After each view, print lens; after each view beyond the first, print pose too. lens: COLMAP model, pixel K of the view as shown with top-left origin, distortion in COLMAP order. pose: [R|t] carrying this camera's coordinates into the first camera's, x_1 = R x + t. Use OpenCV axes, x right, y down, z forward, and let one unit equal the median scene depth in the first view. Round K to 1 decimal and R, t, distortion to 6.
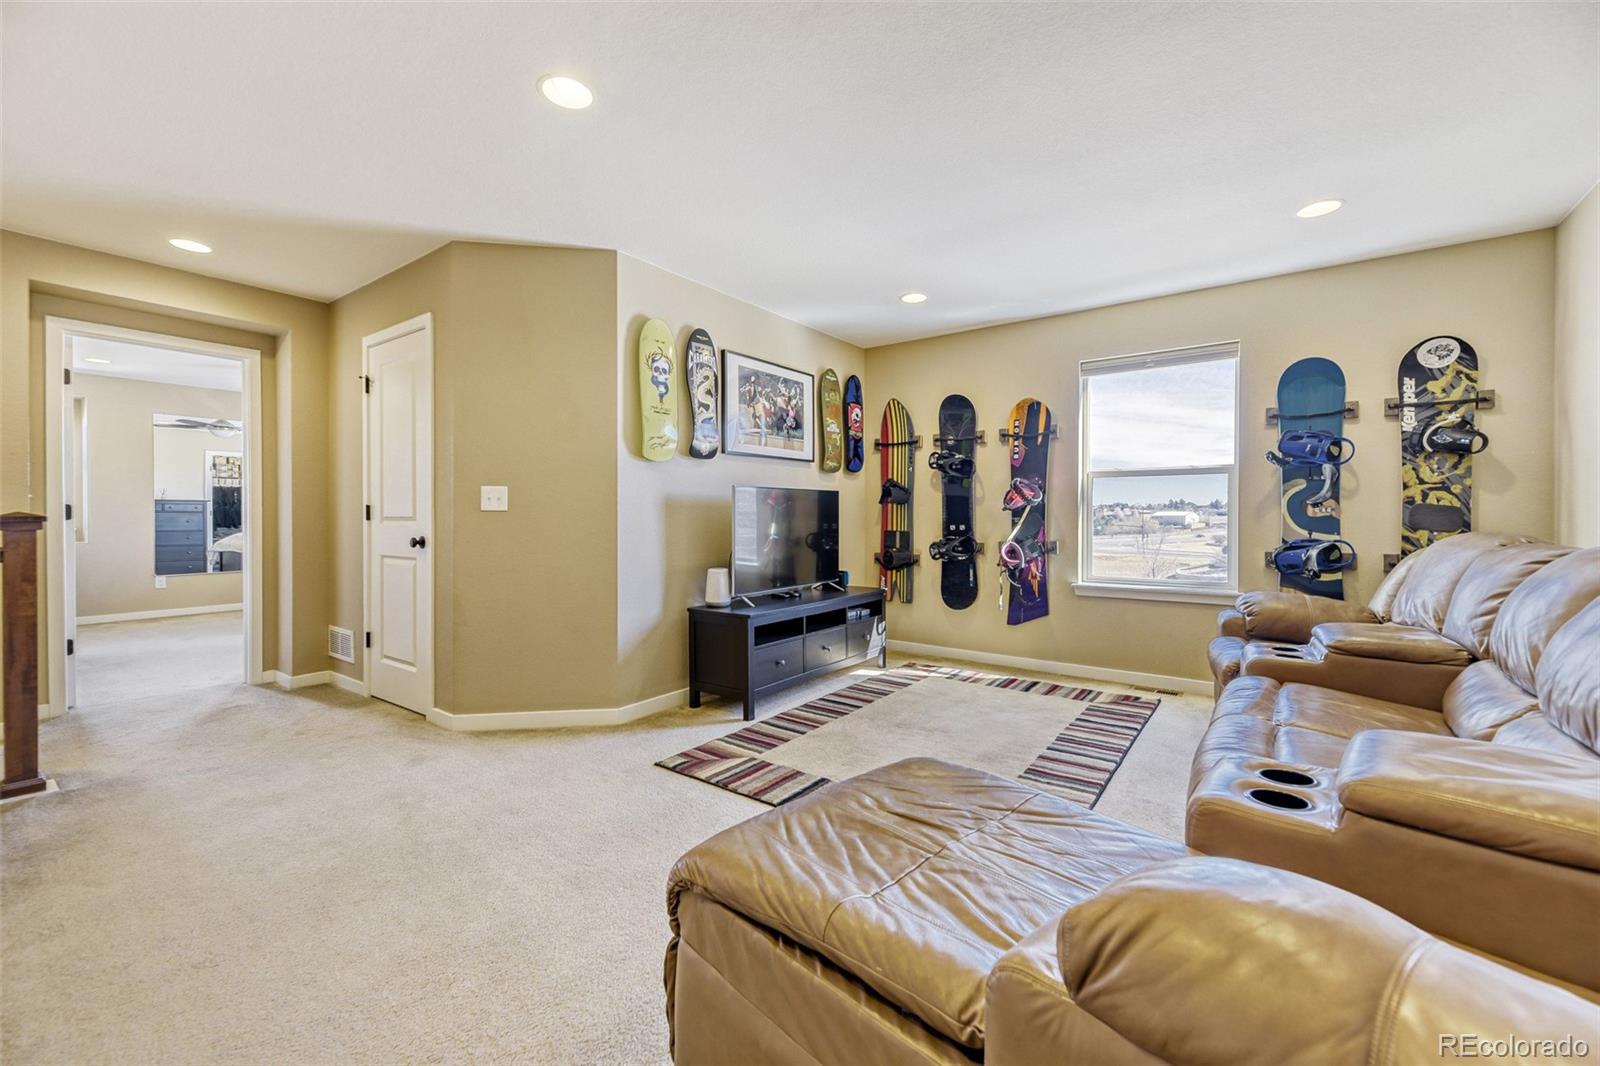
lens RADIAL K [[655.6, 0, 800.6], [0, 655.6, 514.5], [0, 0, 1]] dist [0.001843, -0.000025]
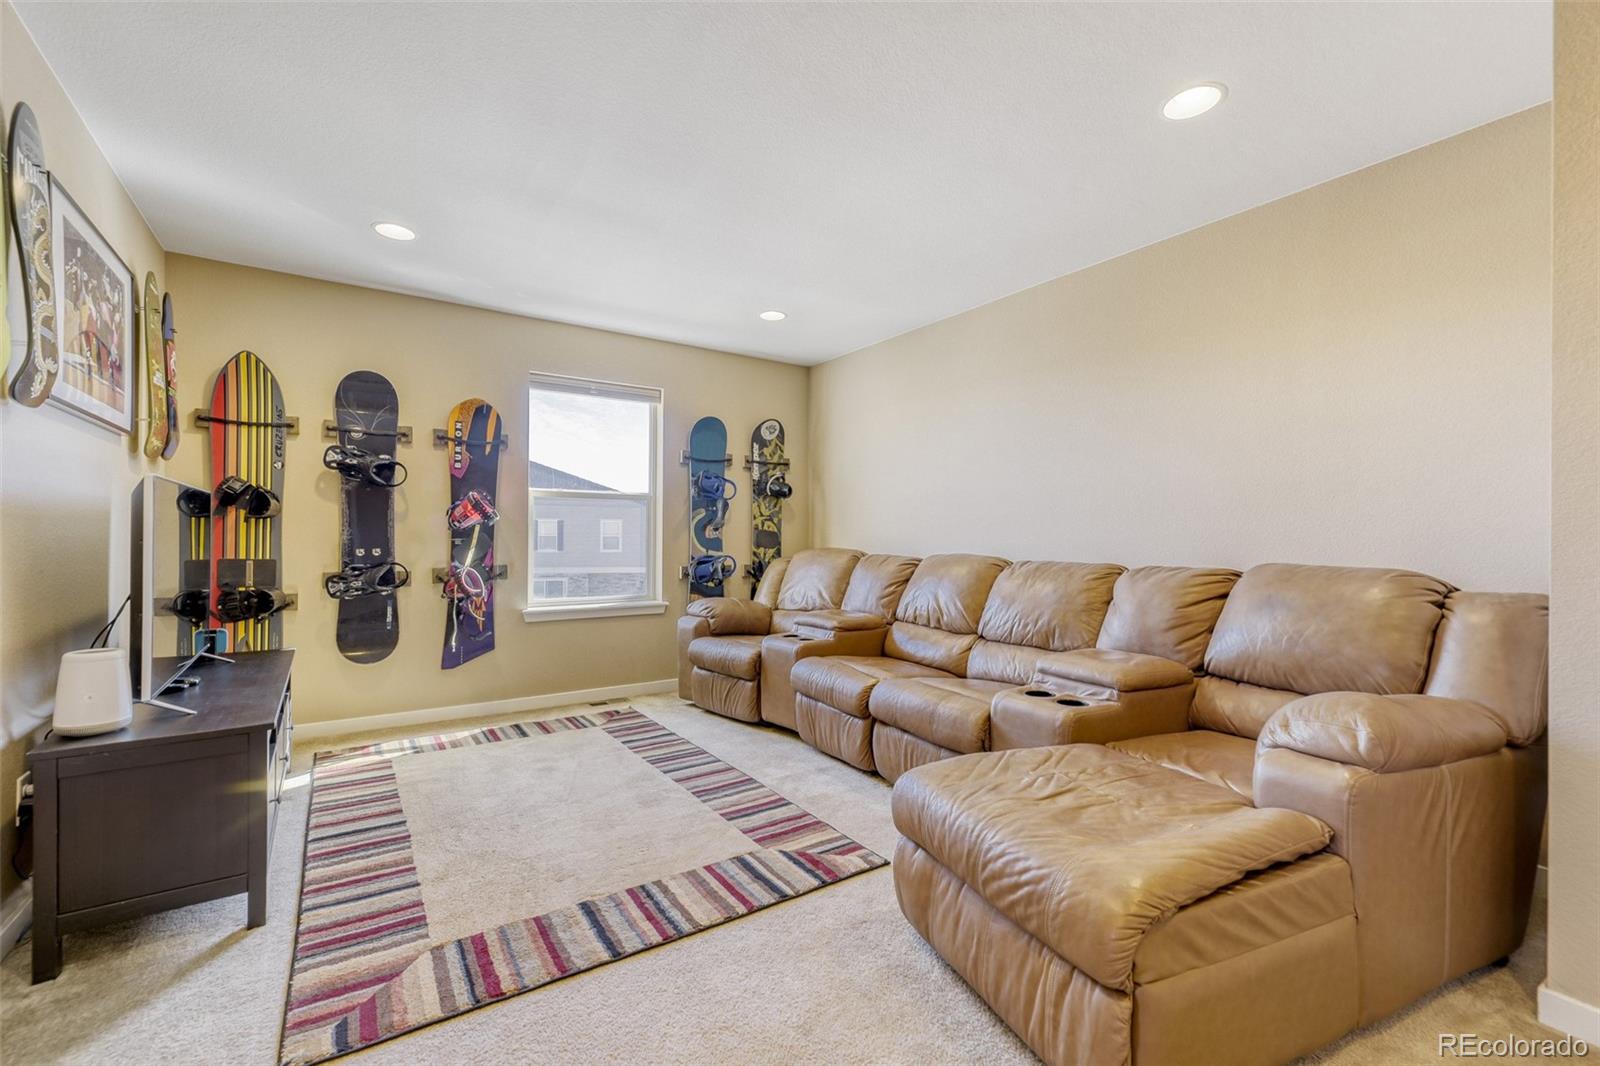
lens RADIAL K [[679.2, 0, 800.0], [0, 679.2, 533.0], [0, 0, 1]] dist [0.002048, 0.000007]
pose [[0.322878, 0.006409, 0.946419, -0.461857], [-0.008039, 0.999960, -0.004029, -0.003166], [-0.946407, -0.006308, 0.322916, 0.412268]]
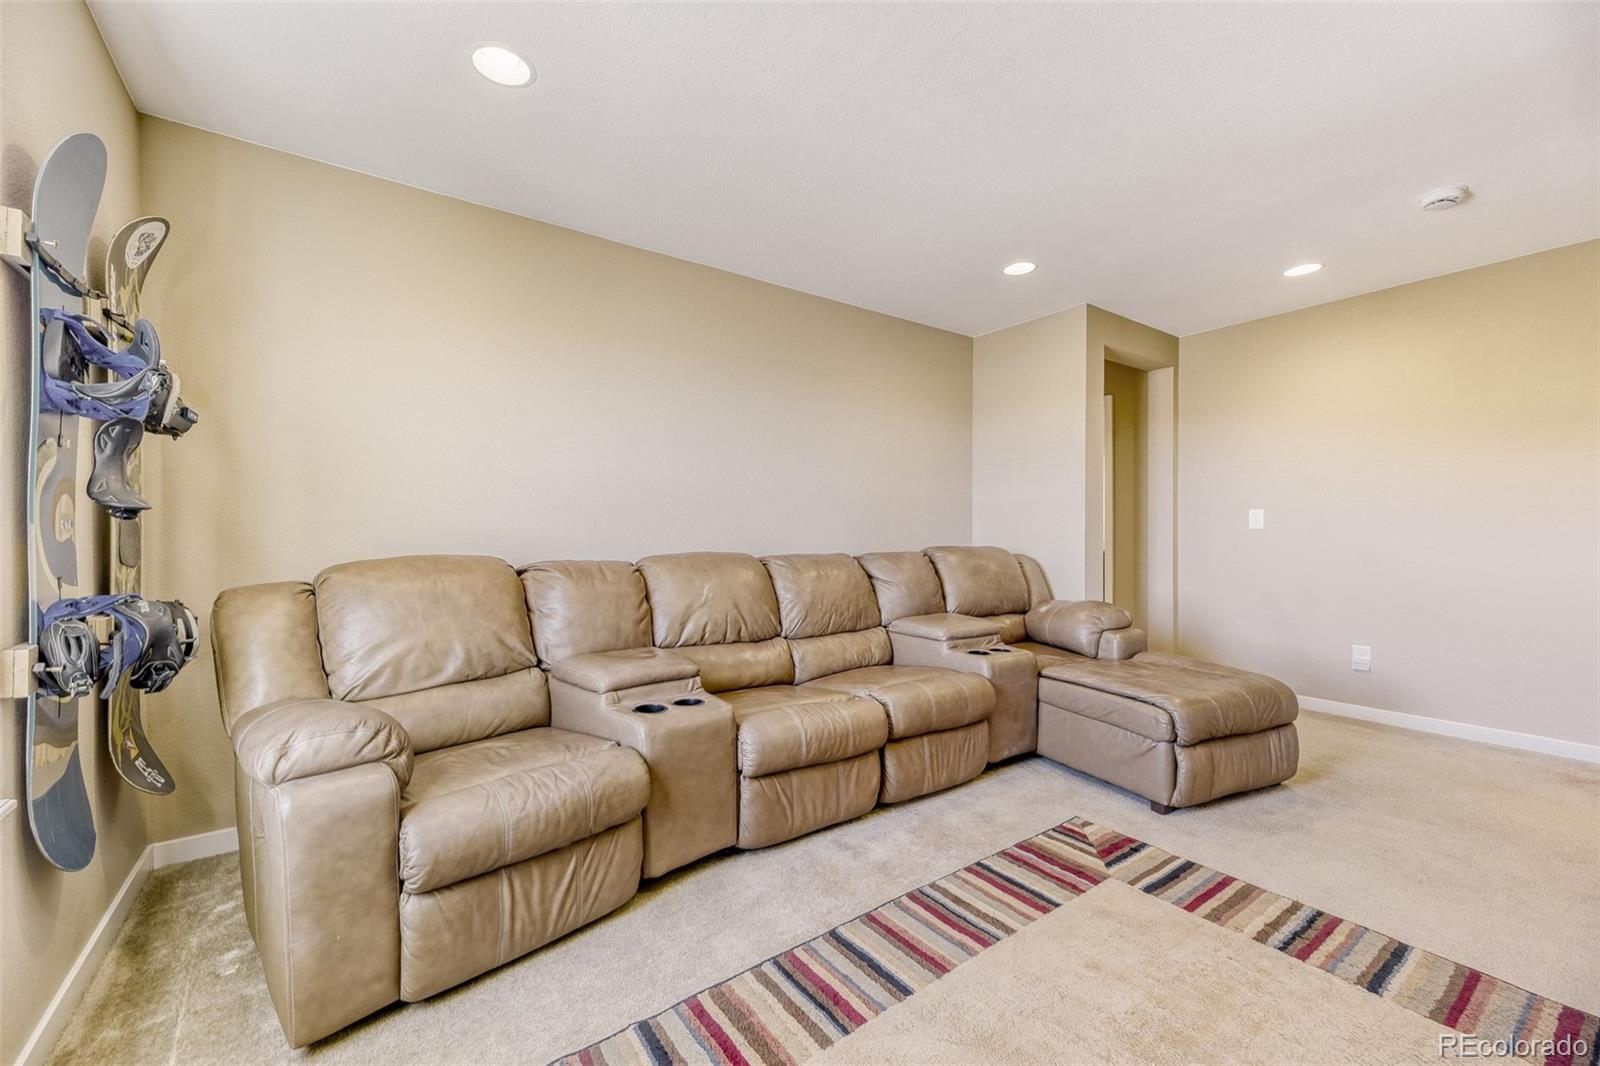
lens RADIAL K [[649.8, 0, 794.6], [0, 649.8, 528.7], [0, 0, 1]] dist [0.000213, -0.000026]
pose [[-0.955167, 0.002825, 0.296053, 0.270394], [0.001572, 0.999989, -0.004470, -0.003233], [-0.296063, -0.003804, -0.955161, 1.312270]]
